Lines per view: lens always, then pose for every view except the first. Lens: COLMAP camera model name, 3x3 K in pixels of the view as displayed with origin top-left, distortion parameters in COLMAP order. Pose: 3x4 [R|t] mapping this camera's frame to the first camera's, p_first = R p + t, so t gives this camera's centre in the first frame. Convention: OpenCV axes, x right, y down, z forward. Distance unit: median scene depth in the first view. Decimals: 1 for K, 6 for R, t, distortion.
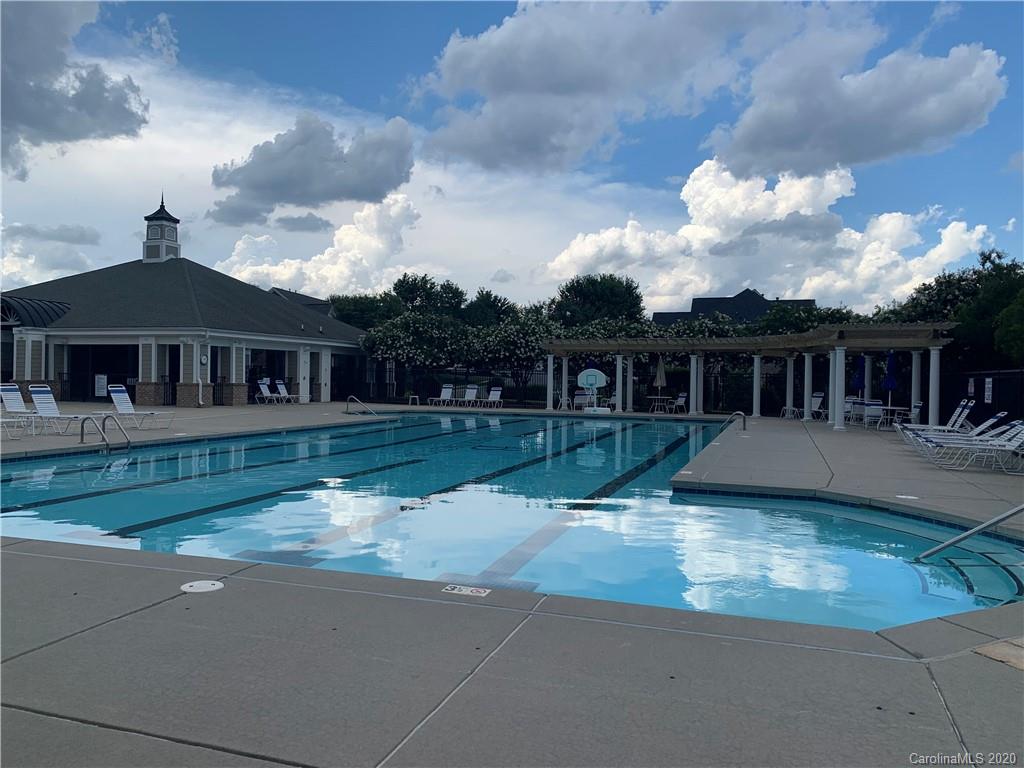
lens RADIAL K [[772.0, 0, 512.0], [0, 772.0, 384.0], [0, 0, 1]] dist [0.103511, -0.247977]
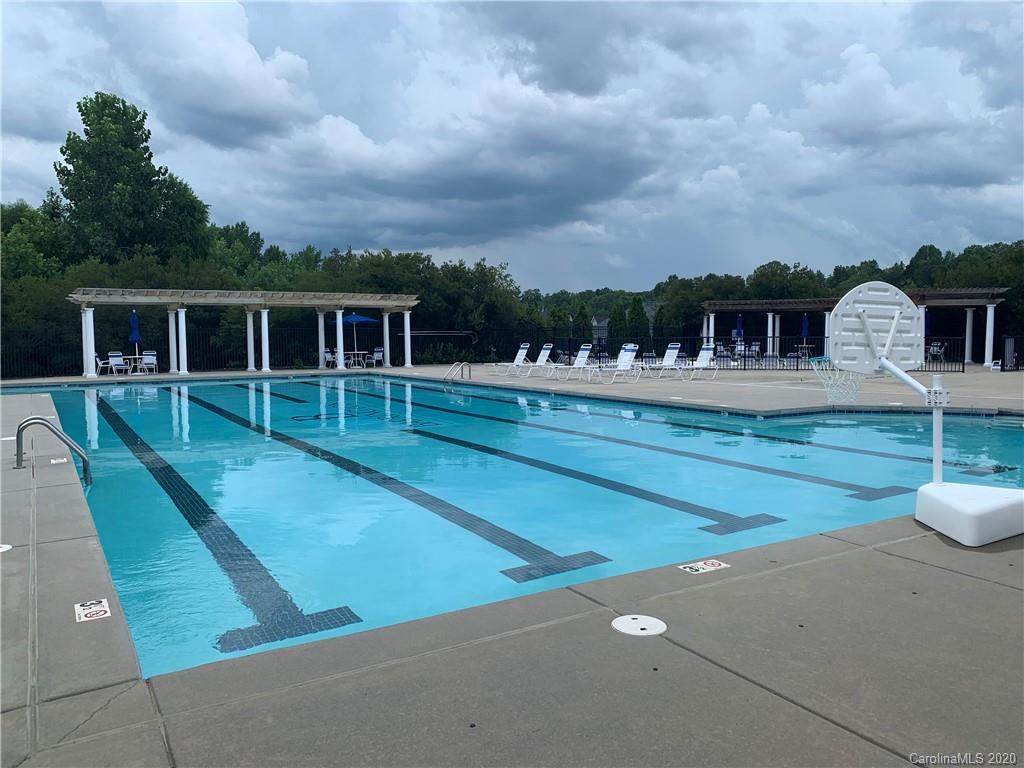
lens RADIAL K [[772.0, 0, 512.0], [0, 772.0, 384.0], [0, 0, 1]] dist [0.103511, -0.247977]
pose [[0.784919, -0.067356, 0.615927, -0.674681], [0.027501, 0.996881, 0.073970, -0.025403], [-0.618988, -0.041122, 0.784323, 0.345929]]
